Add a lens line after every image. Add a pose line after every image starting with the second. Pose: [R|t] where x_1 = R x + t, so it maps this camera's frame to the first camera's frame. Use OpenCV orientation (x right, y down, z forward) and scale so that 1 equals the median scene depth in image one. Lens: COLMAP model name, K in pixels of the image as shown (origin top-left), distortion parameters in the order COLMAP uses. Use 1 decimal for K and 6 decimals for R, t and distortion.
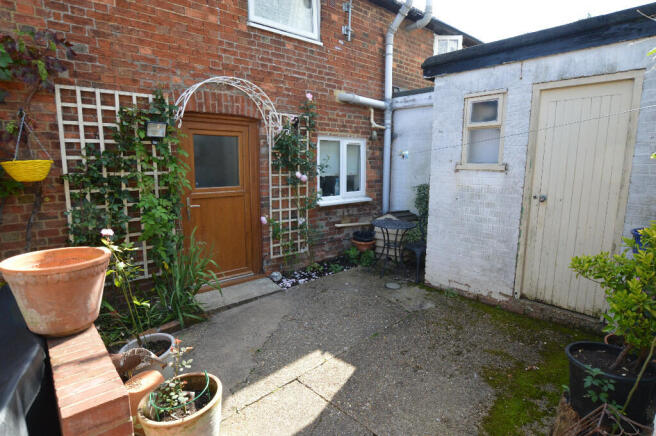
lens RADIAL K [[349.2, 0, 326.6], [0, 349.2, 218.6], [0, 0, 1]] dist [-0.022982, 0.001467]
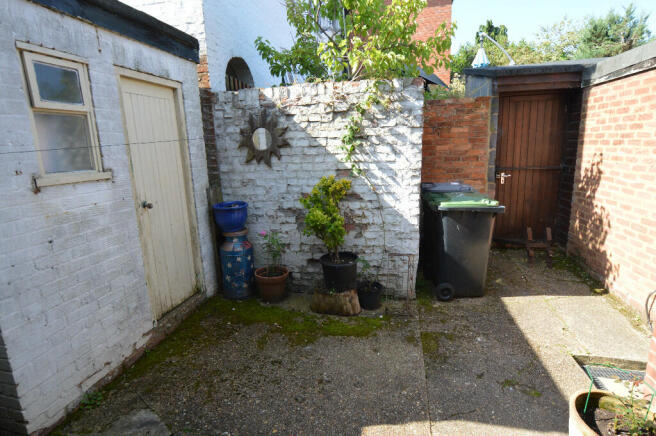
lens RADIAL K [[349.2, 0, 326.6], [0, 349.2, 218.6], [0, 0, 1]] dist [-0.022982, 0.001467]
pose [[-0.595528, -0.145494, 0.790049, -0.321107], [0.164762, 0.940434, 0.297384, -0.197052], [-0.786257, 0.307270, -0.536083, 1.046740]]
